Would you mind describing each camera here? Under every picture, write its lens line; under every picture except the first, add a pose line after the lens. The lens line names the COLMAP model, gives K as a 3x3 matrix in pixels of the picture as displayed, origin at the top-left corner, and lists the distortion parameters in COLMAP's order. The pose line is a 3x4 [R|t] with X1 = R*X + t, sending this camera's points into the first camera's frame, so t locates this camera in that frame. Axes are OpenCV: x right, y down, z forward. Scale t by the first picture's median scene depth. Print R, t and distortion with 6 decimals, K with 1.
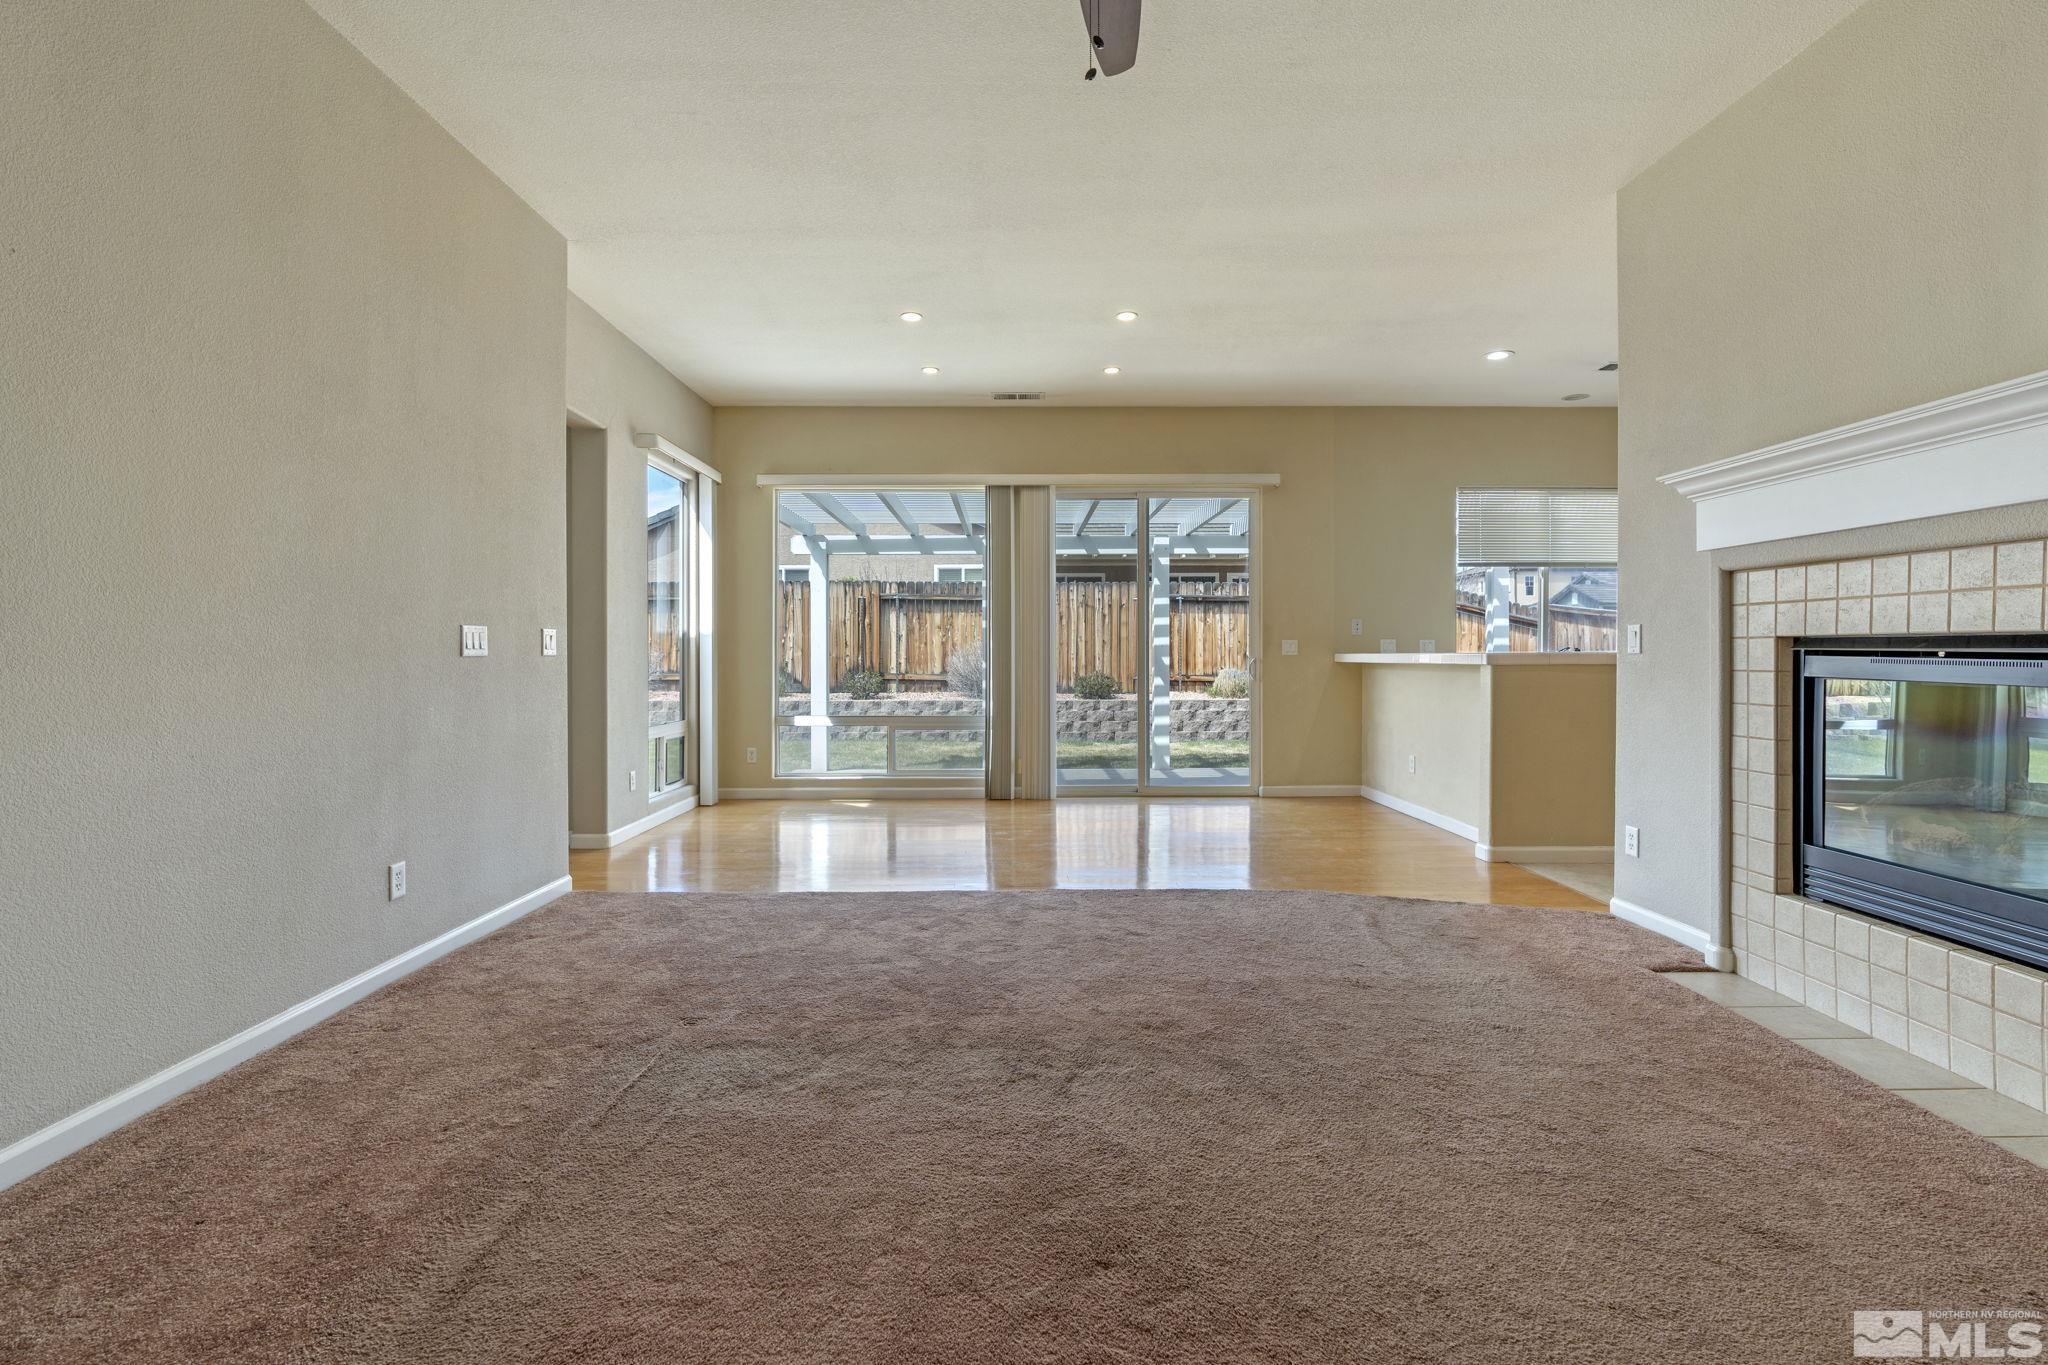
lens RADIAL K [[925.0, 0, 1029.1], [0, 925.0, 656.2], [0, 0, 1]] dist [-0.014094, 0.005904]
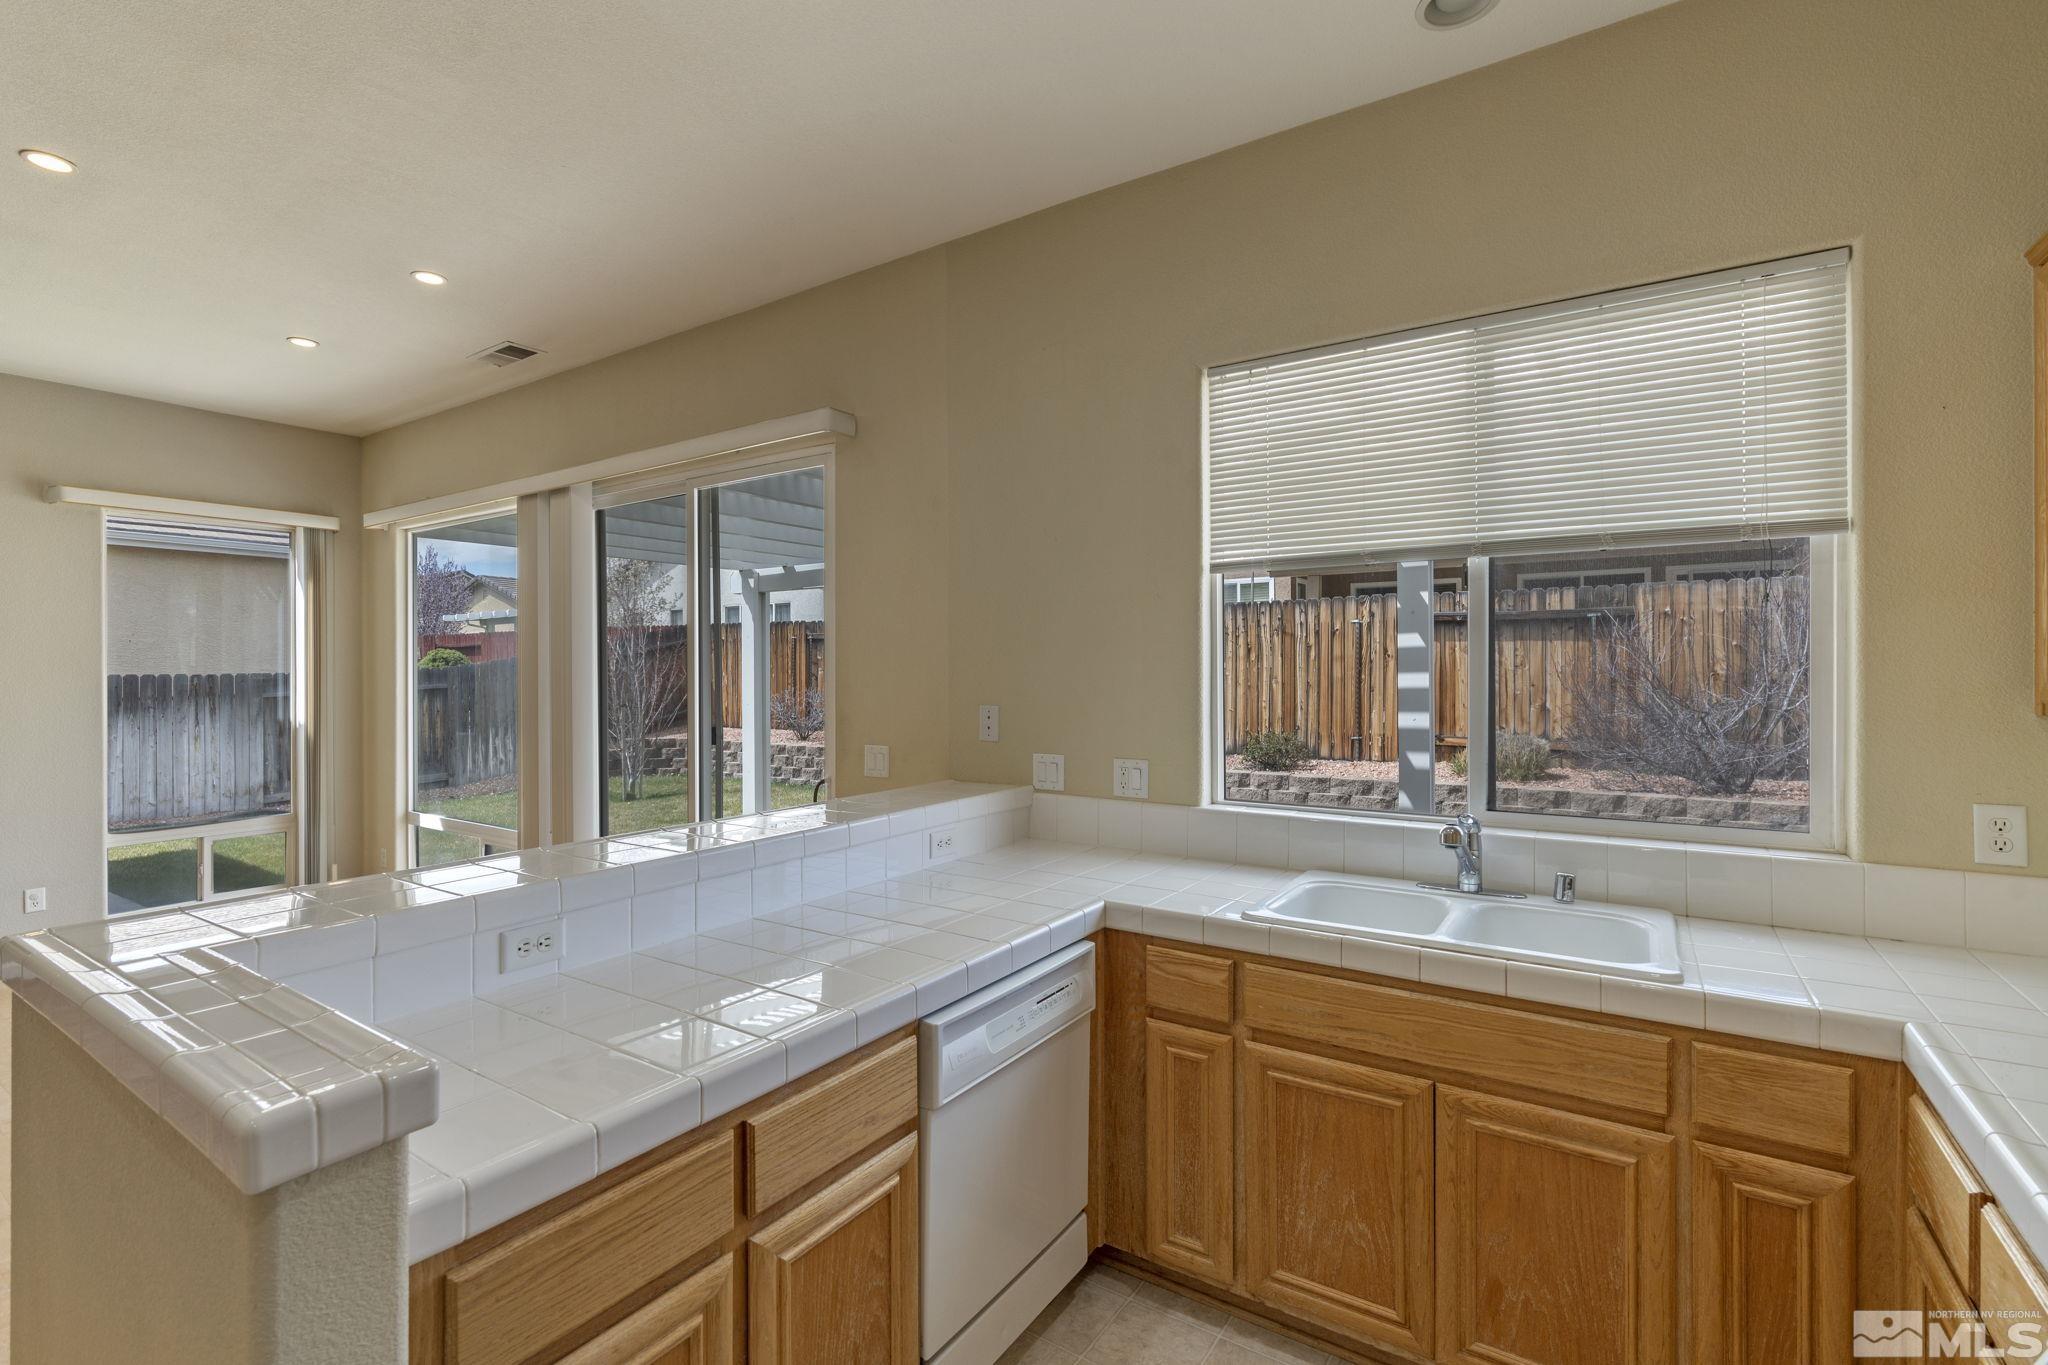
lens RADIAL K [[925.0, 0, 1023.0], [0, 925.0, 669.6], [0, 0, 1]] dist [-0.014094, 0.005904]
pose [[0.824343, -0.001318, -0.566088, 0.651929], [0.001764, 0.999998, 0.000241, -0.059921], [0.566087, -0.001197, 0.824344, 0.671342]]
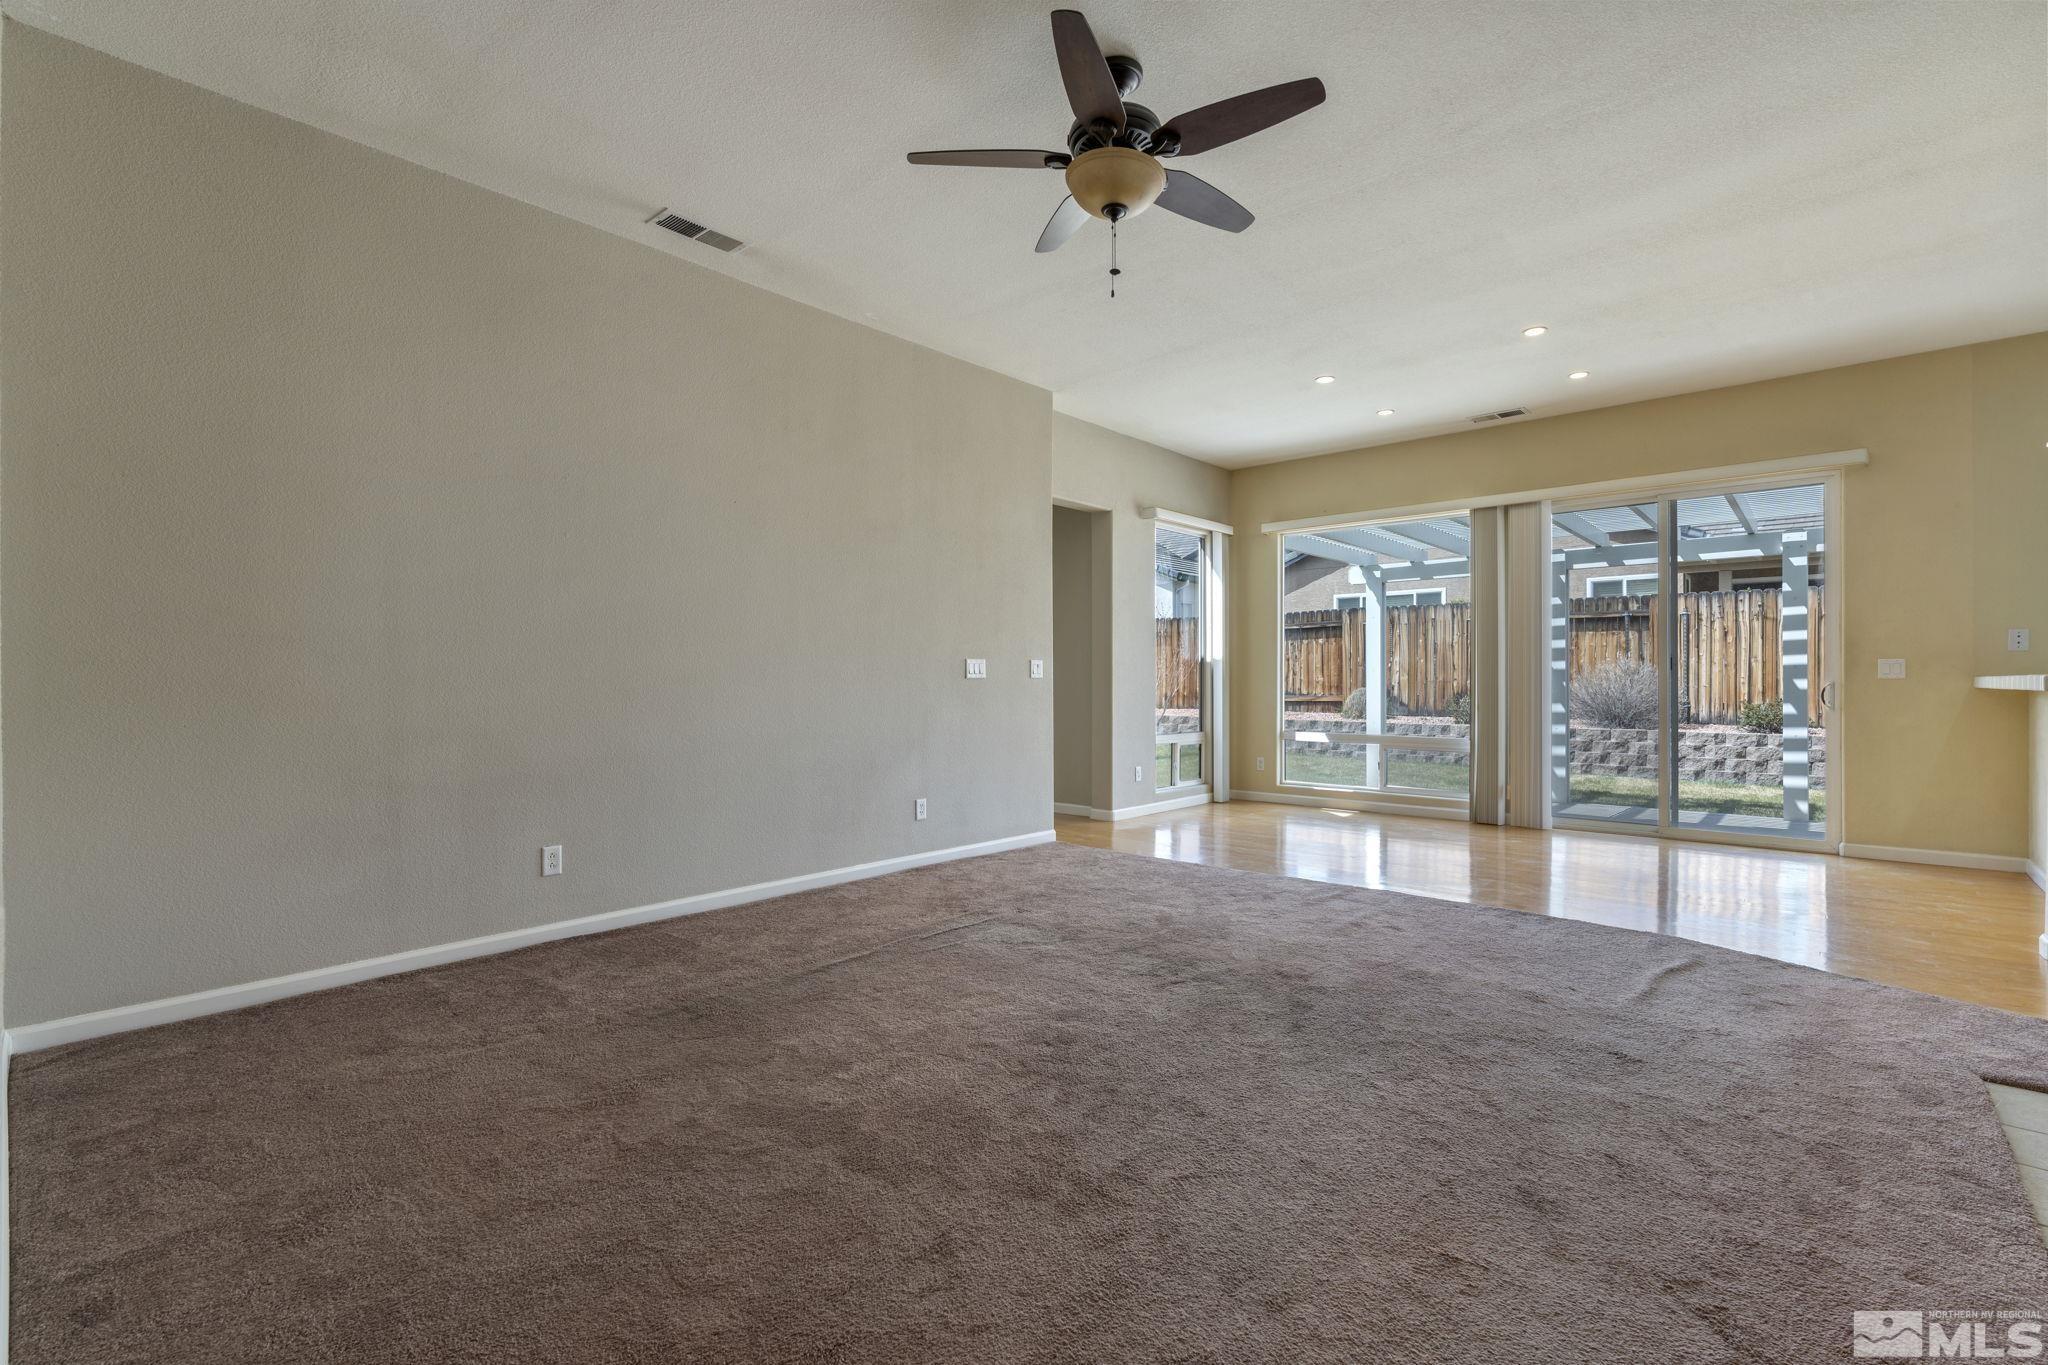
lens RADIAL K [[925.0, 0, 1031.5], [0, 925.0, 676.3], [0, 0, 1]] dist [-0.014094, 0.005904]
pose [[0.740809, -0.000803, -0.671715, 0.278916], [-0.001934, 0.999993, -0.003328, 0.000959], [0.671713, 0.003764, 0.740802, -0.060557]]
